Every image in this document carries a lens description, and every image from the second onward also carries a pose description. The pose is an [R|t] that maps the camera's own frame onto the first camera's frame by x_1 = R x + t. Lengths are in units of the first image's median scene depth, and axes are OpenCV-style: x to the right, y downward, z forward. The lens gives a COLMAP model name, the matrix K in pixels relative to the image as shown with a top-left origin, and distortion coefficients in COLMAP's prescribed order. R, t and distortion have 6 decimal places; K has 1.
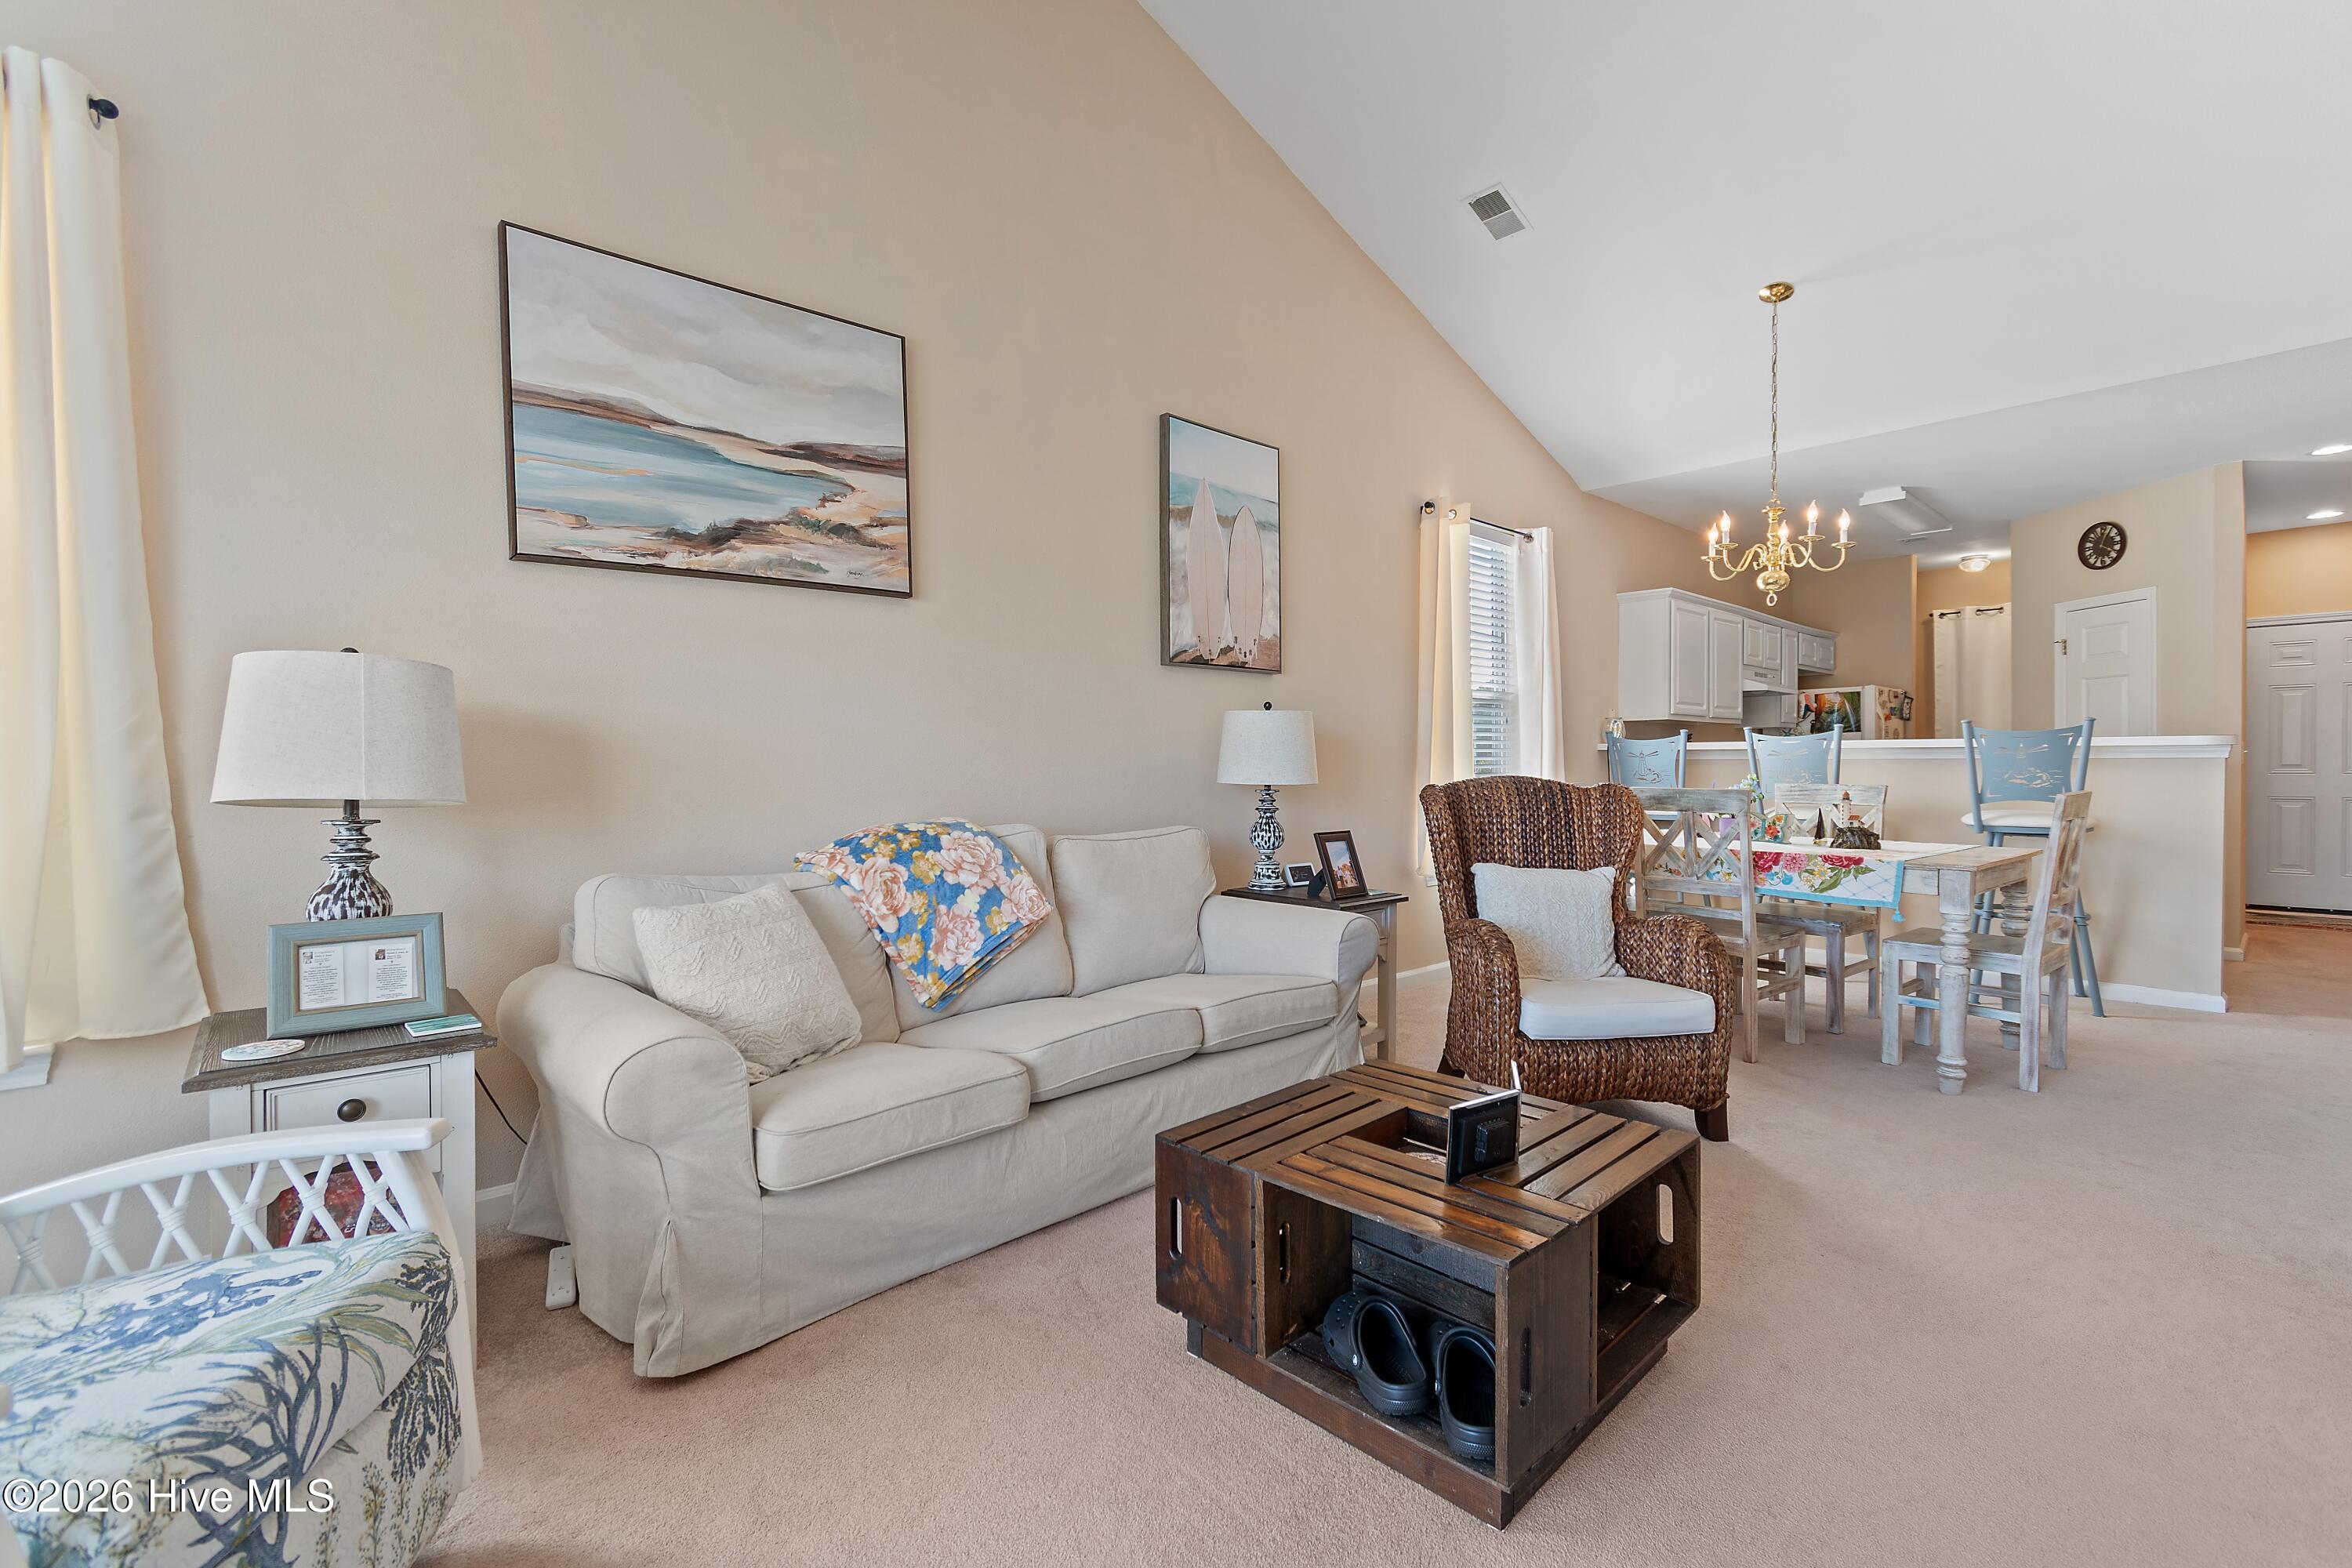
lens RADIAL K [[1027.2, 0, 1179.3], [0, 1027.2, 778.5], [0, 0, 1]] dist [-0.000038, -0.003261]
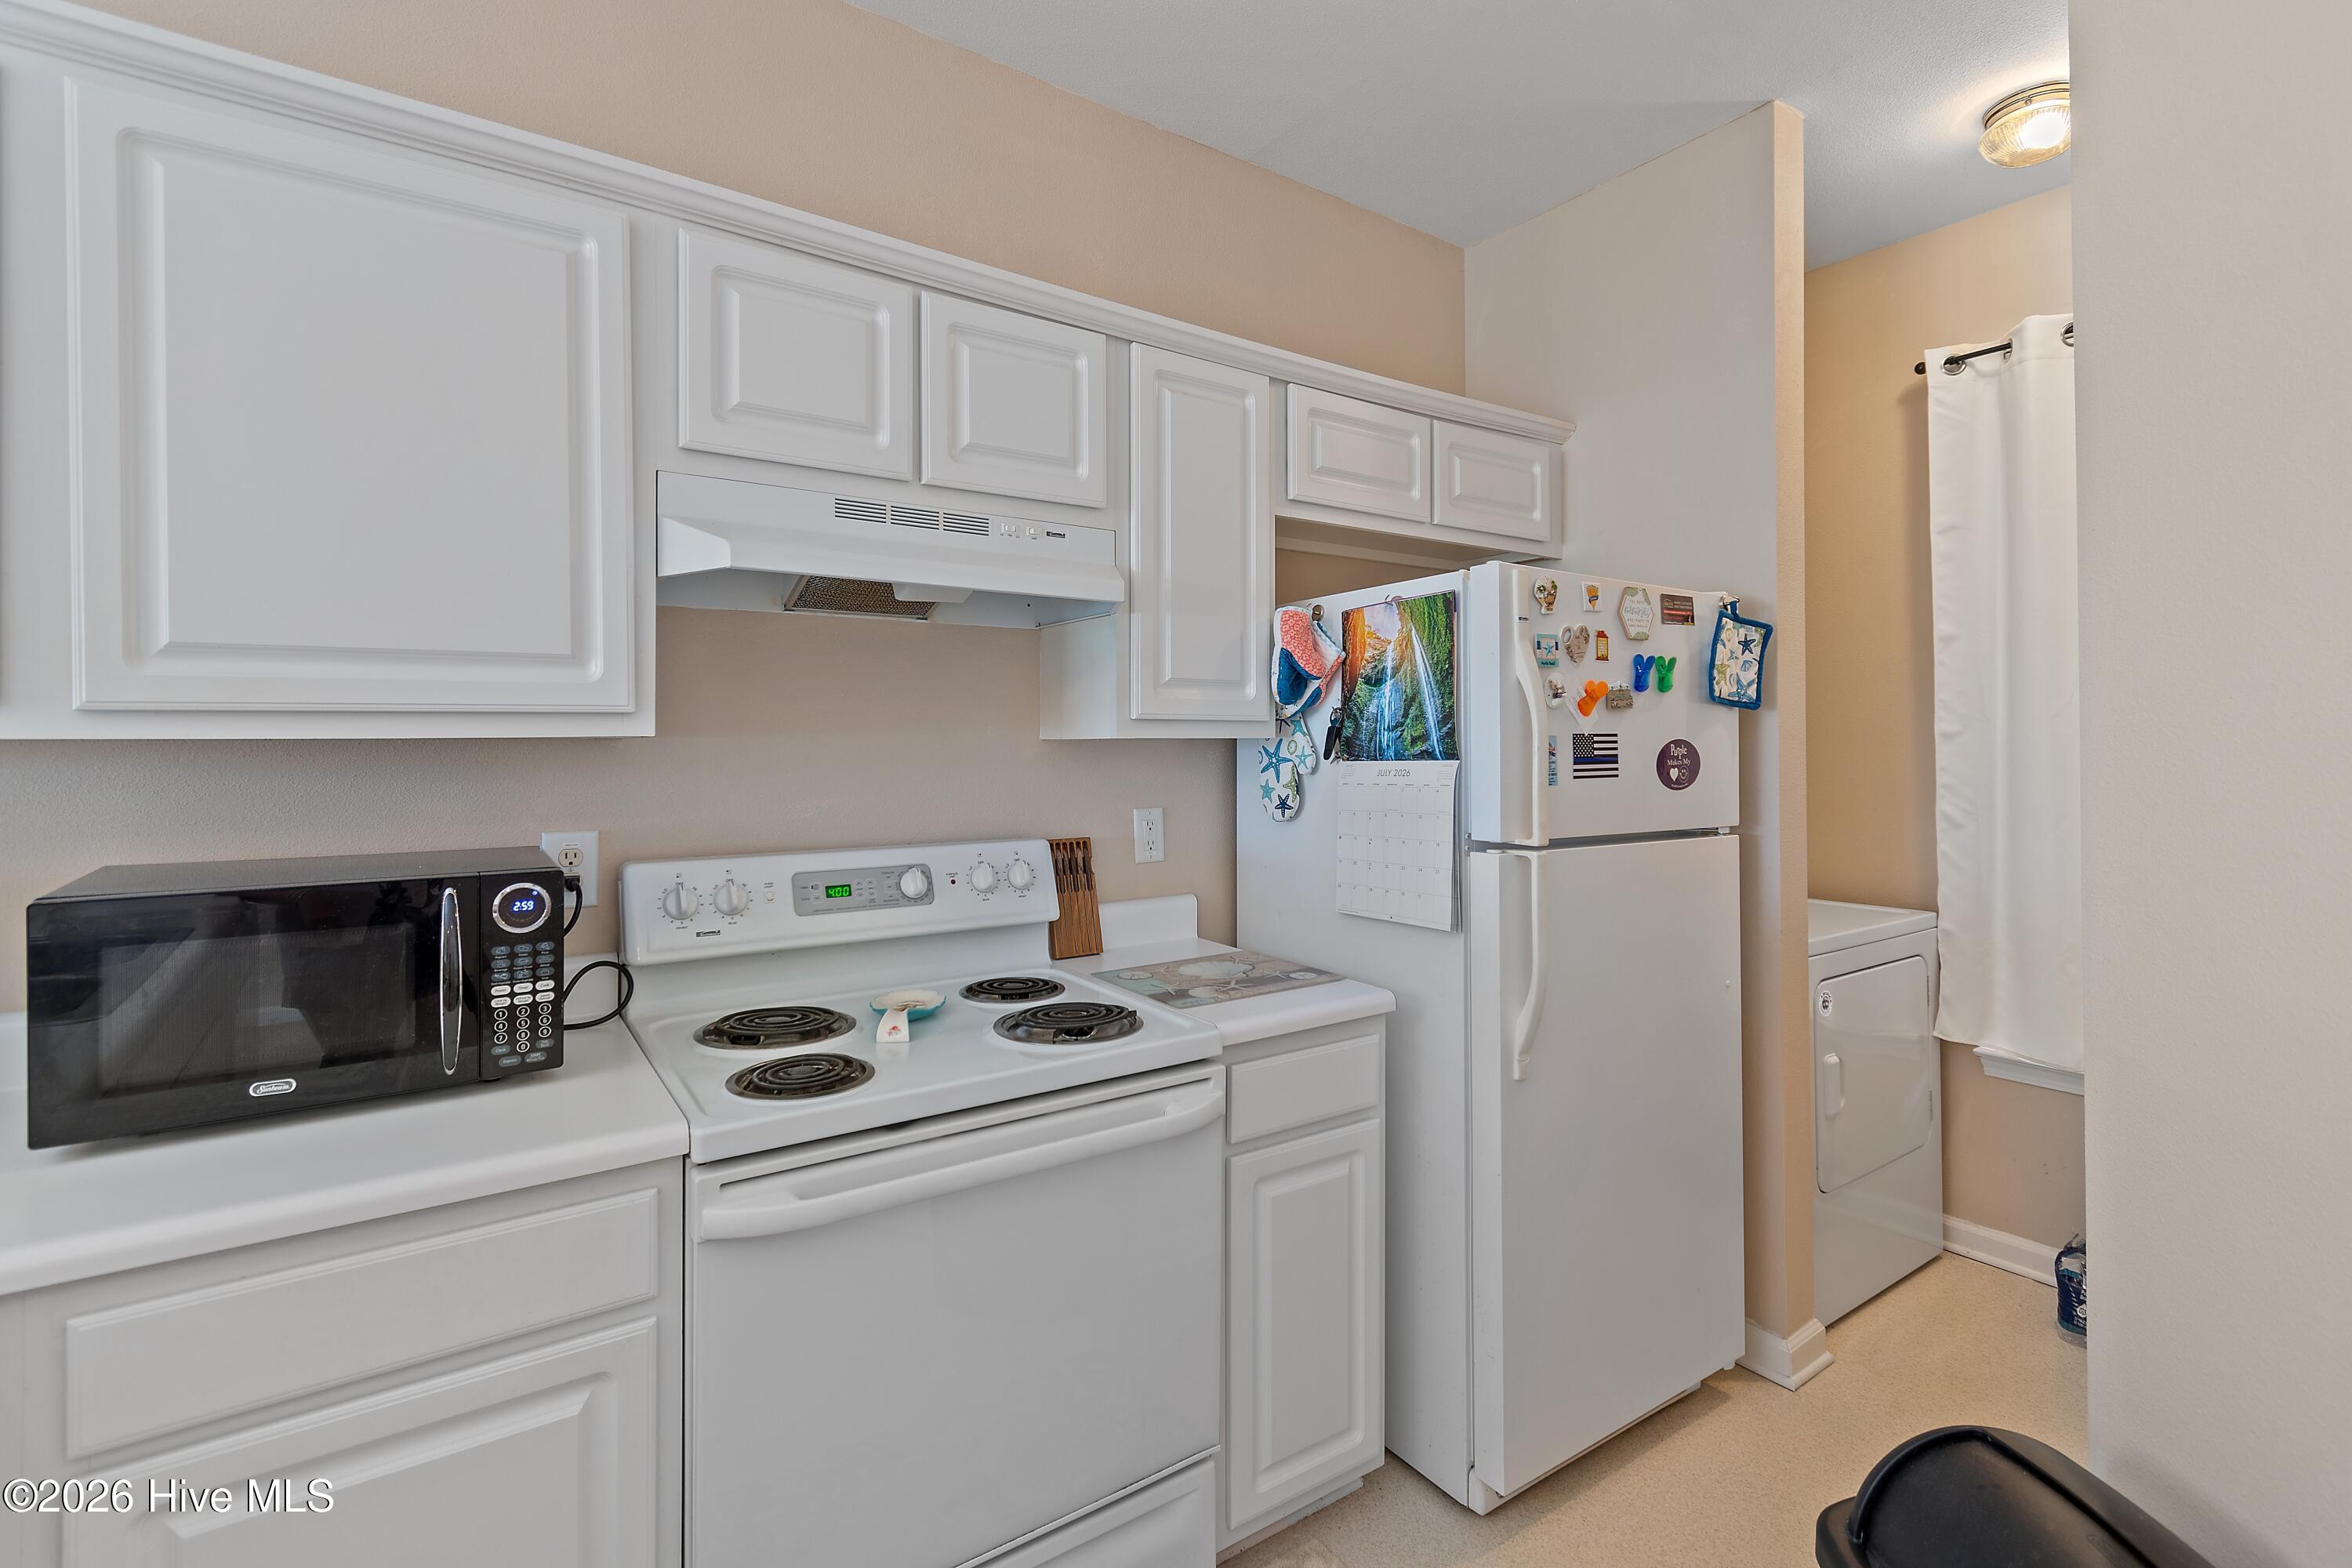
lens RADIAL K [[1055.3, 0, 1179.2], [0, 1055.3, 741.1], [0, 0, 1]] dist [0.002347, 0.000096]
pose [[0.991112, 0.000832, -0.133028, 1.169169], [-0.002816, 0.999888, -0.014728, -0.084887], [0.133001, 0.014972, 0.991003, 1.381891]]
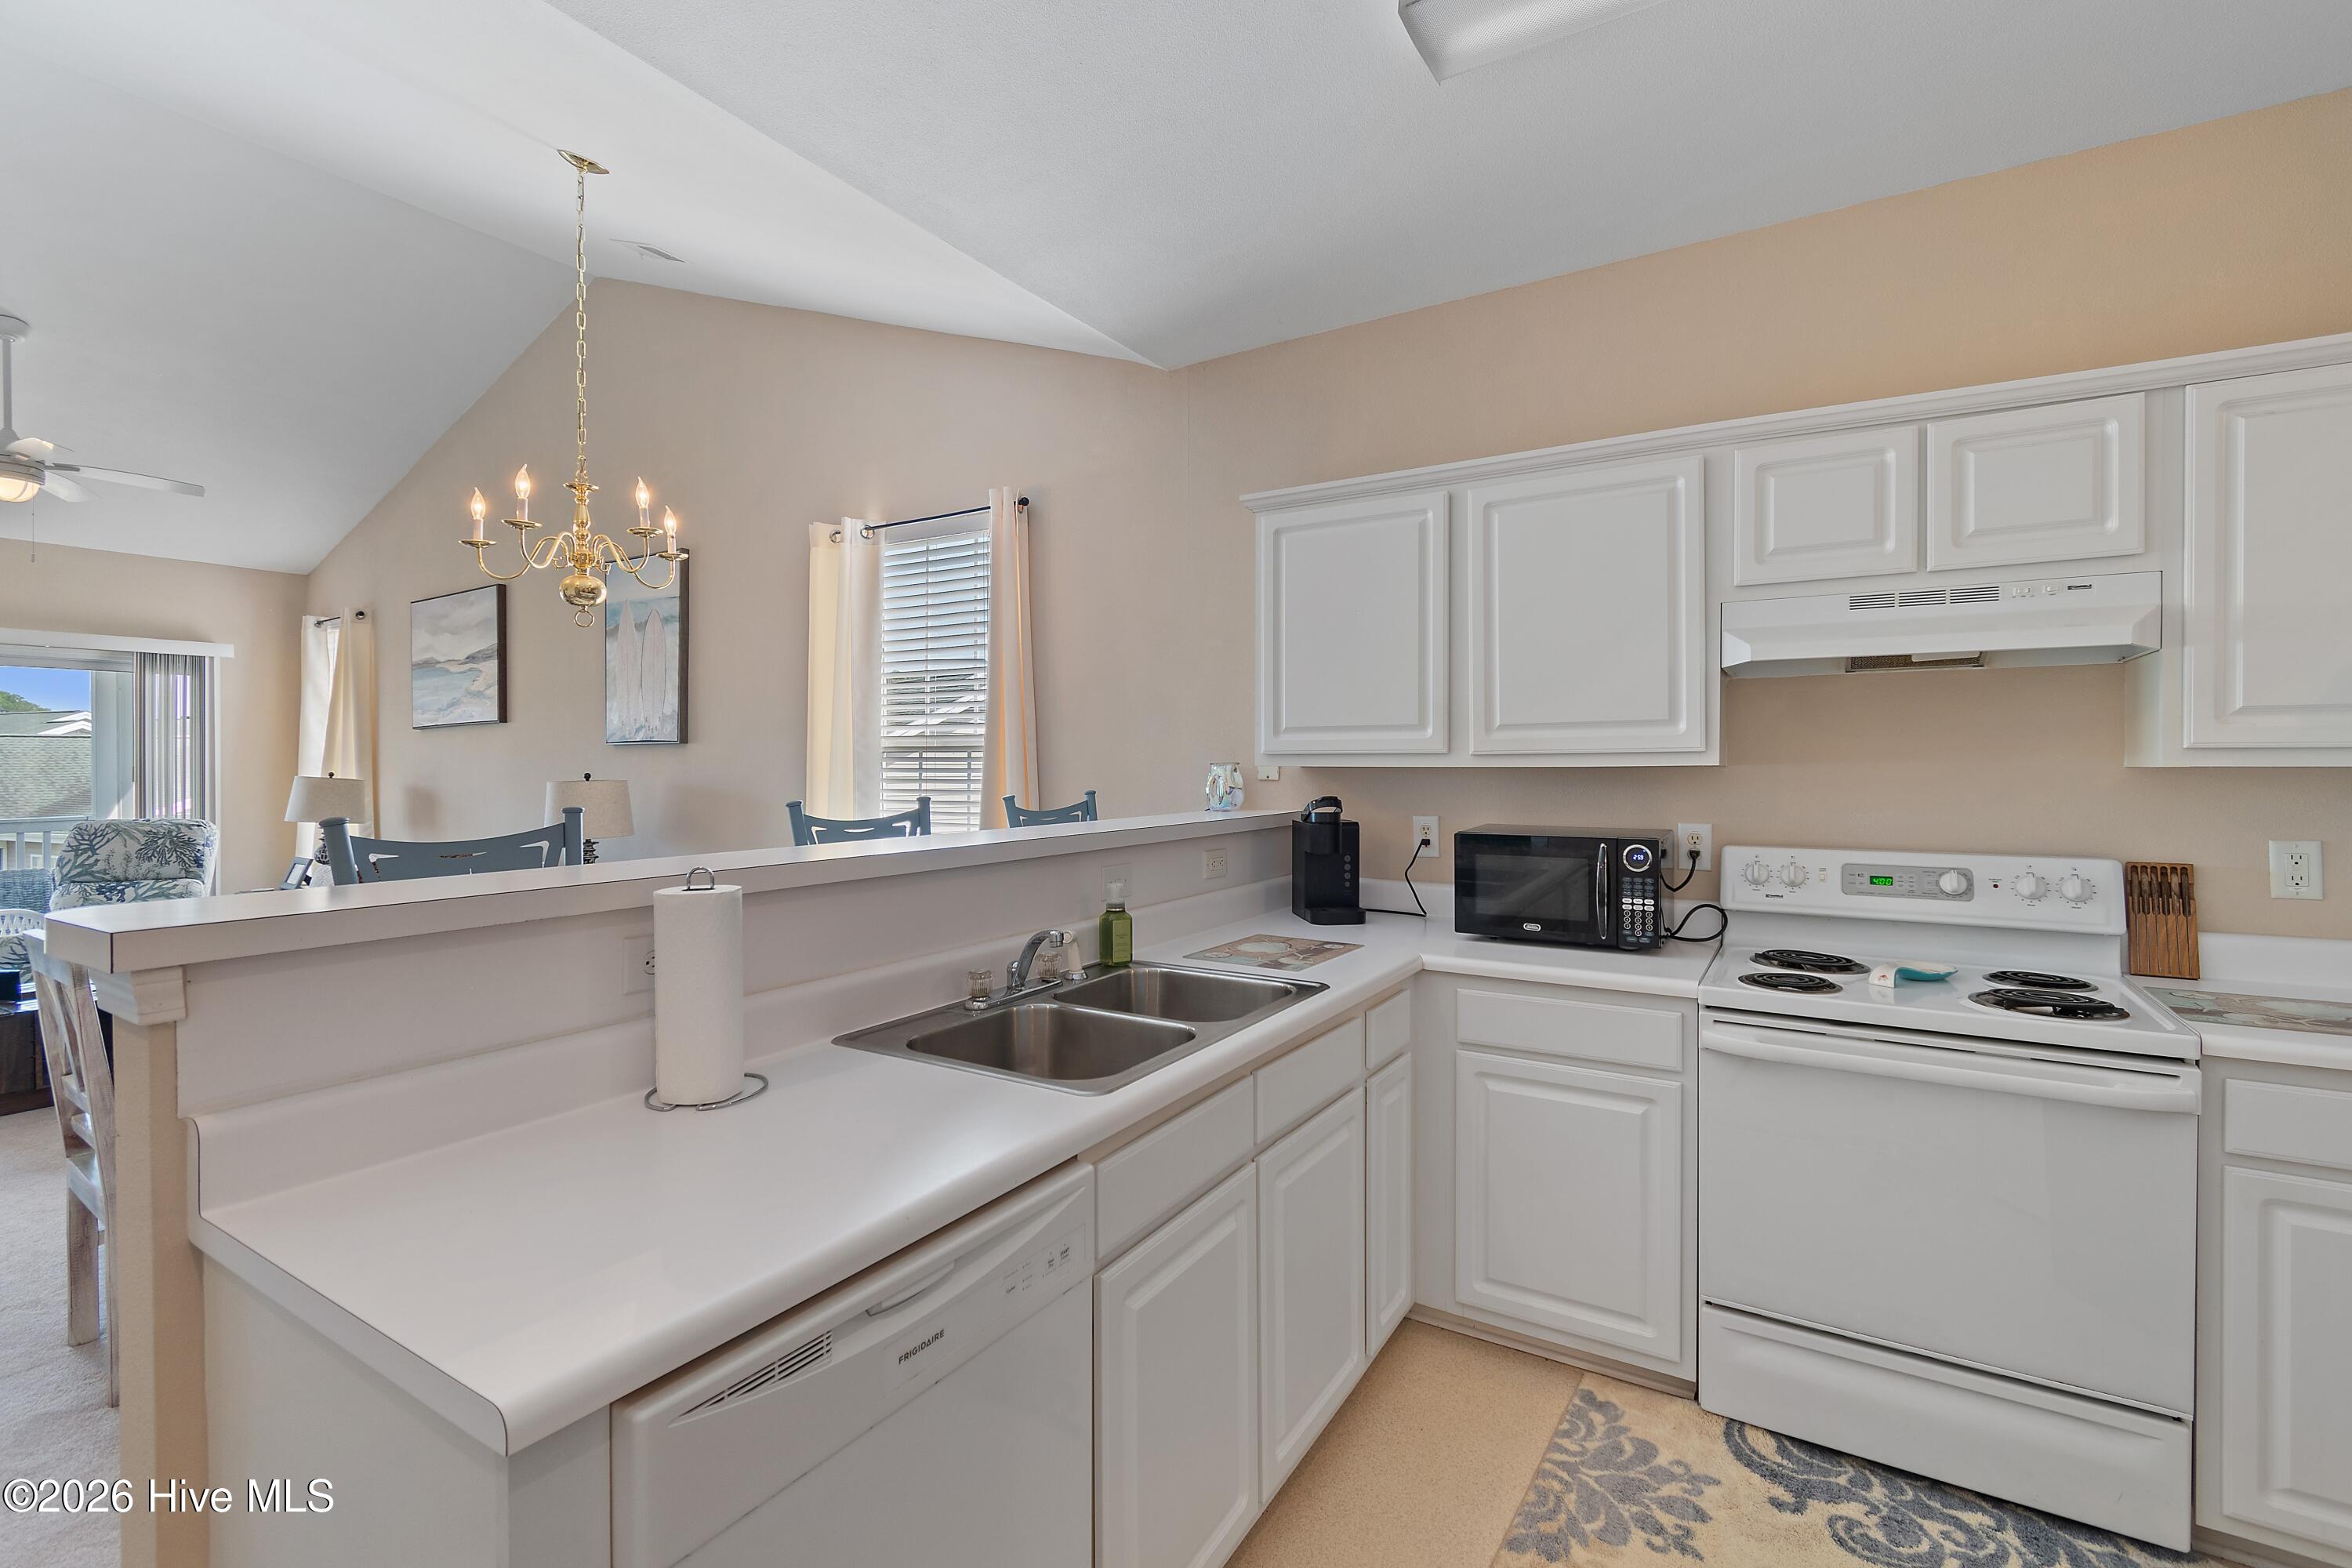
lens RADIAL K [[1037.8, 0, 1179.3], [0, 1037.8, 772.8], [0, 0, 1]] dist [0.000931, -0.000543]
pose [[0.273390, 0.009687, -0.961854, 1.423888], [-0.014269, 0.999880, 0.006014, -0.086282], [0.961797, 0.012081, 0.273495, 1.263611]]
